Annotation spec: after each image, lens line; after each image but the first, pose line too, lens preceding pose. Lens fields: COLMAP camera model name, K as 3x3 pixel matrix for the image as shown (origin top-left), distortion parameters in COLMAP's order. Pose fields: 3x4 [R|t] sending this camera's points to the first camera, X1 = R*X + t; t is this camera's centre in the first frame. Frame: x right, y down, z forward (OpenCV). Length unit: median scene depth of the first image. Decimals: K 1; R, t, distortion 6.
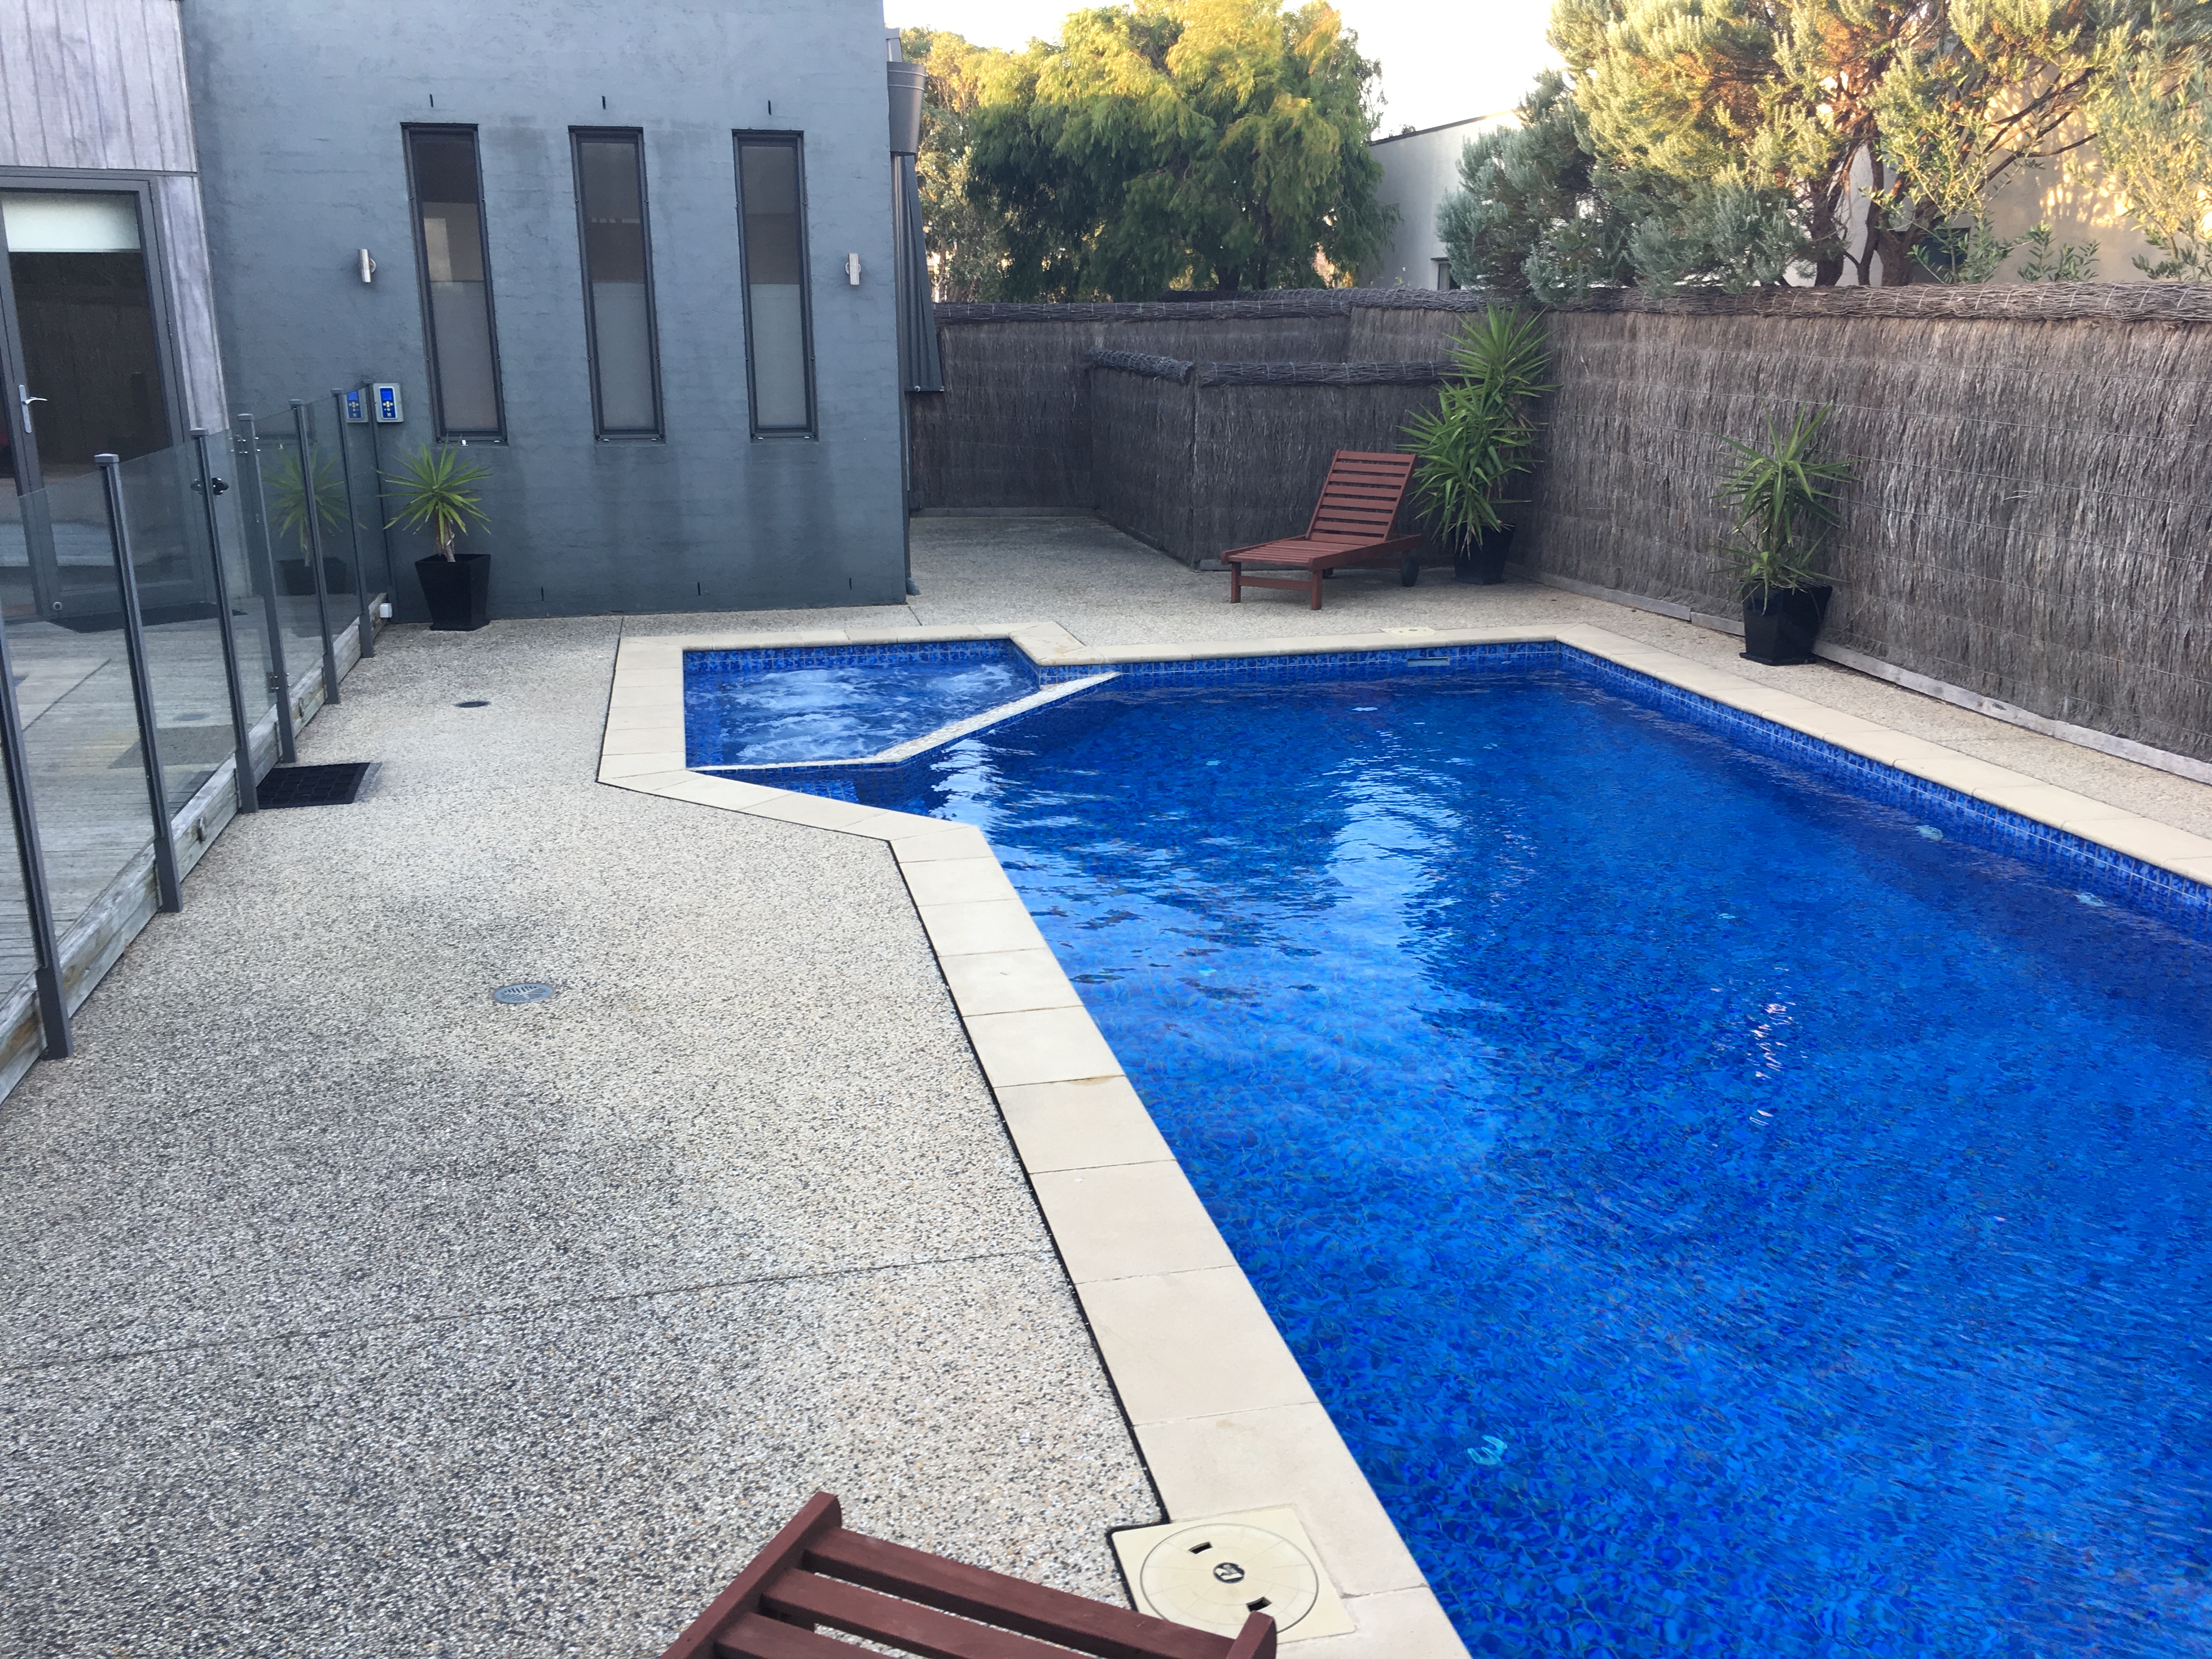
lens RADIAL K [[1863.4, 0, 1109.2], [0, 1863.4, 829.2], [0, 0, 1]] dist [0.006642, -0.003841]
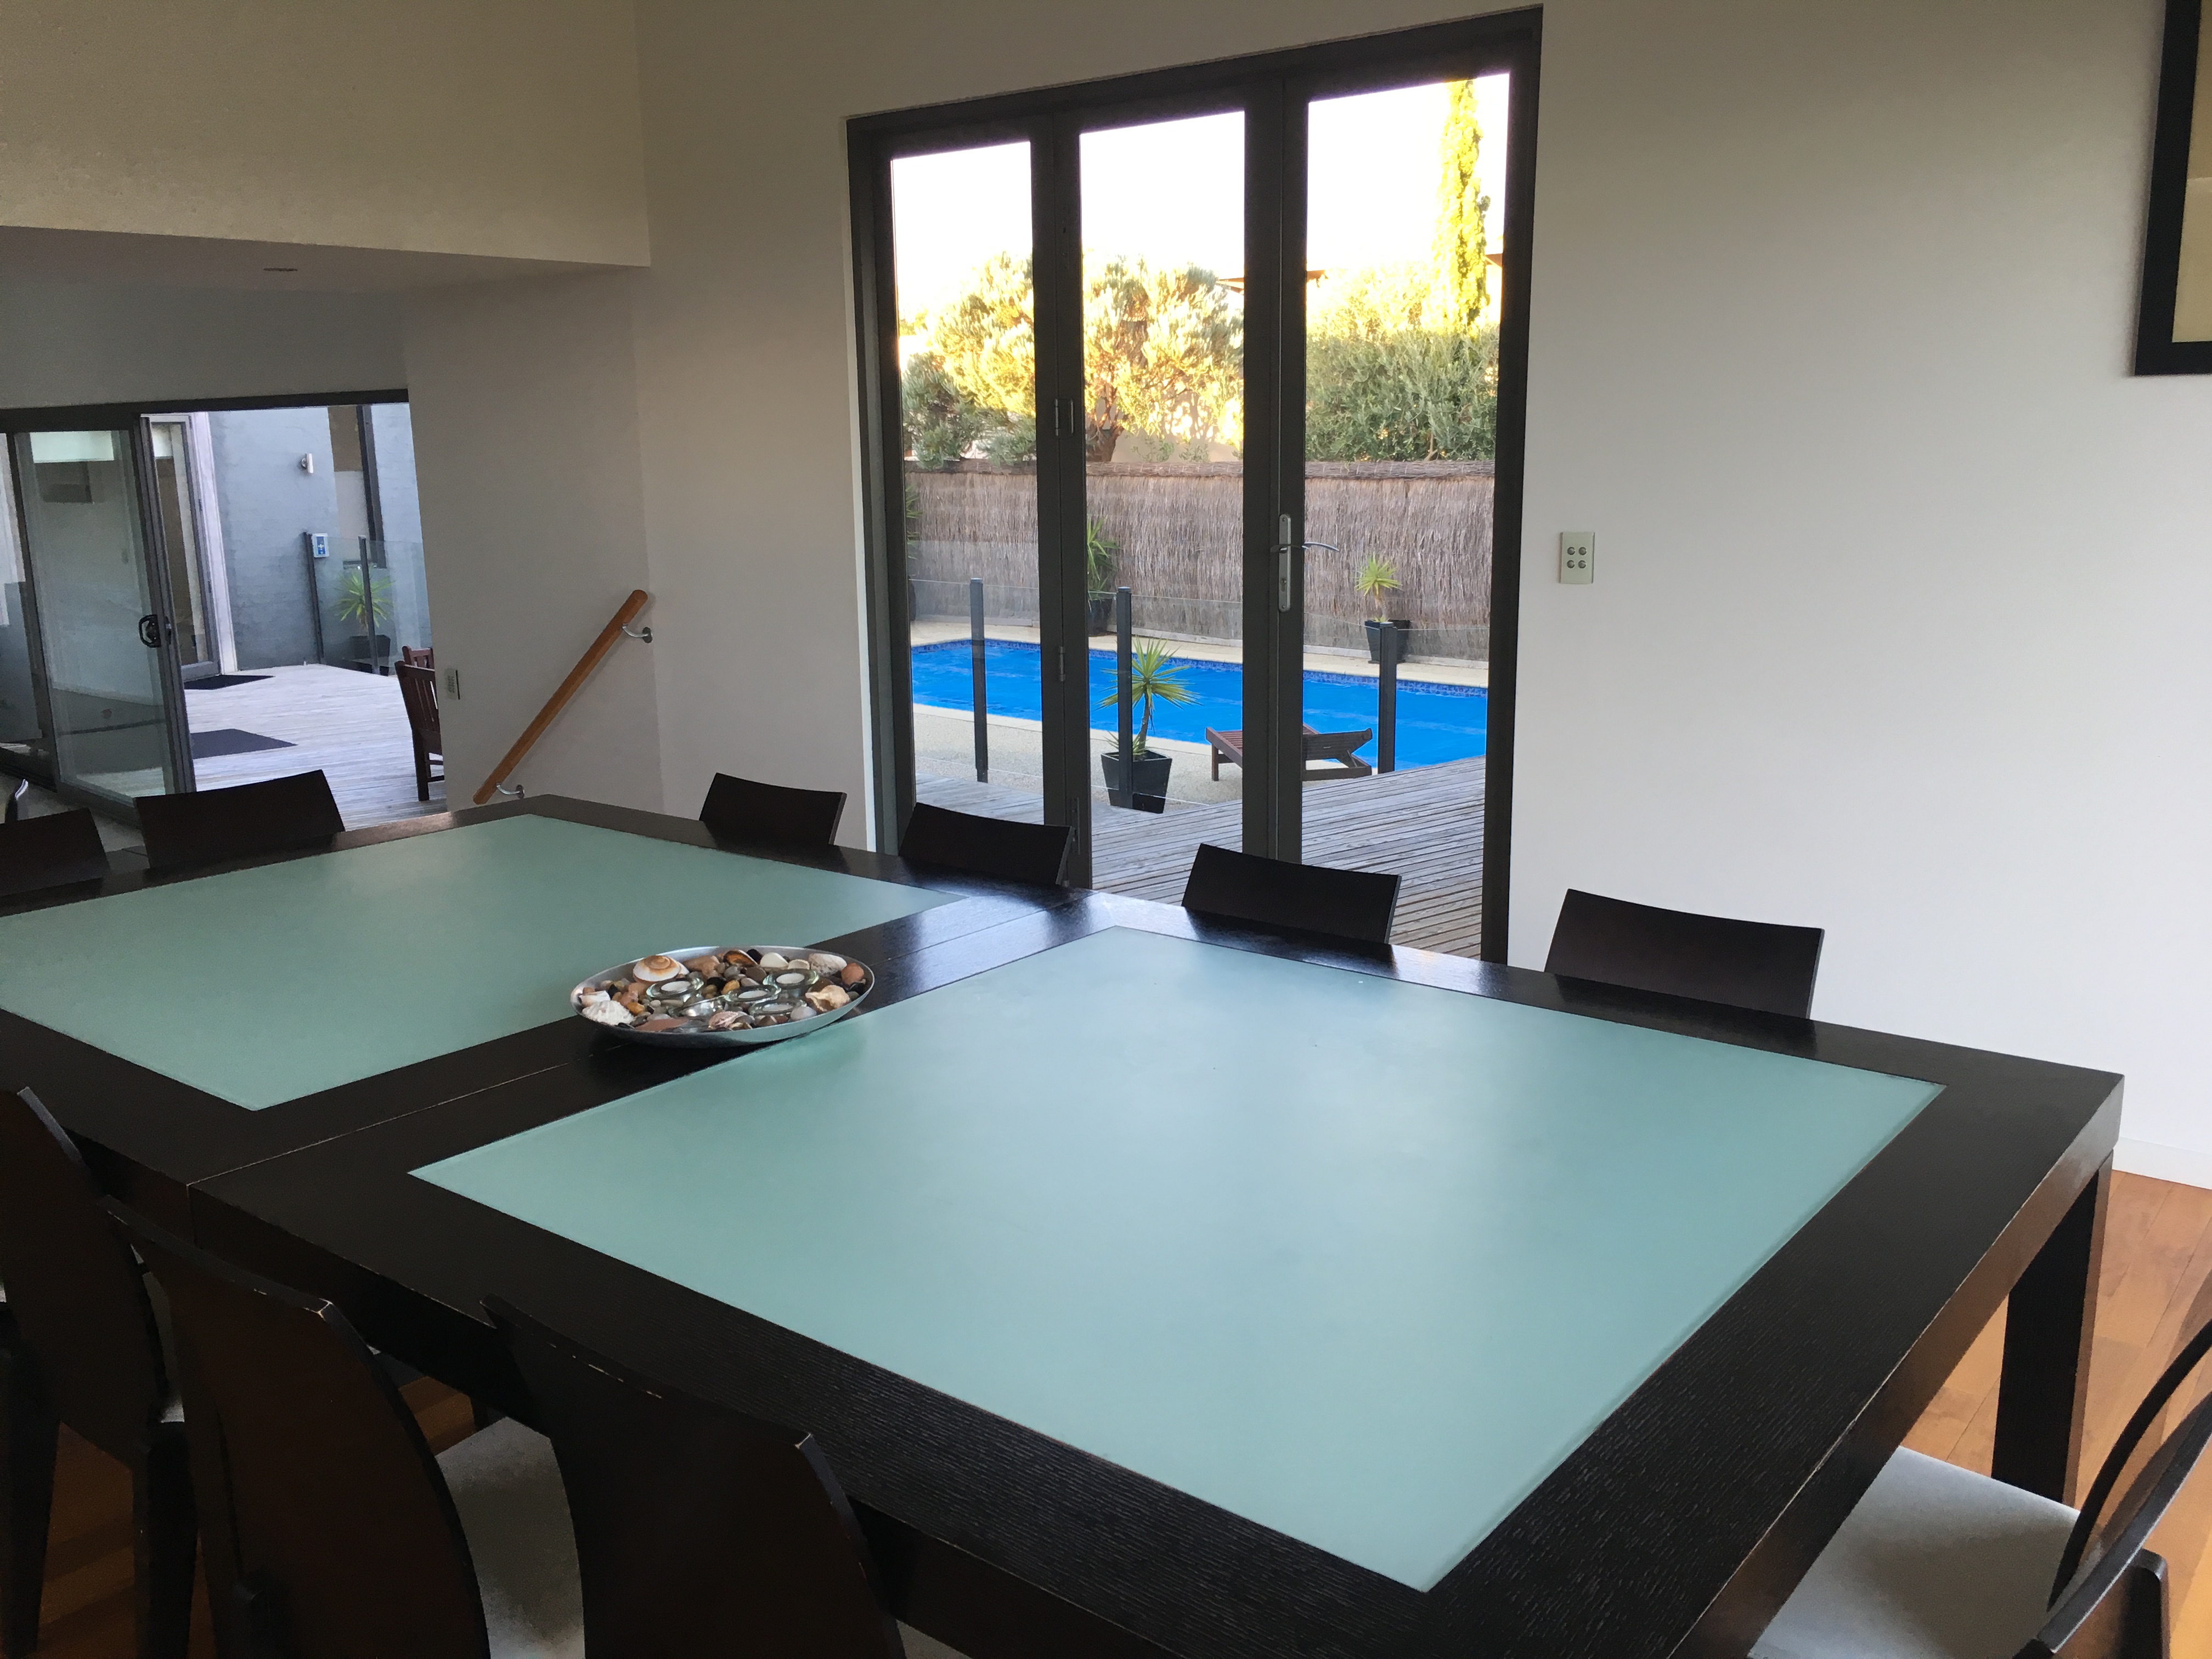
lens RADIAL K [[1863.4, 0, 1106.1], [0, 1863.4, 831.7], [0, 0, 1]] dist [0.006642, -0.003841]
pose [[0.834482, -0.124698, 0.536740, -0.833967], [0.160736, 0.986781, -0.020647, 0.184828], [-0.527070, 0.103503, 0.843495, -0.809568]]
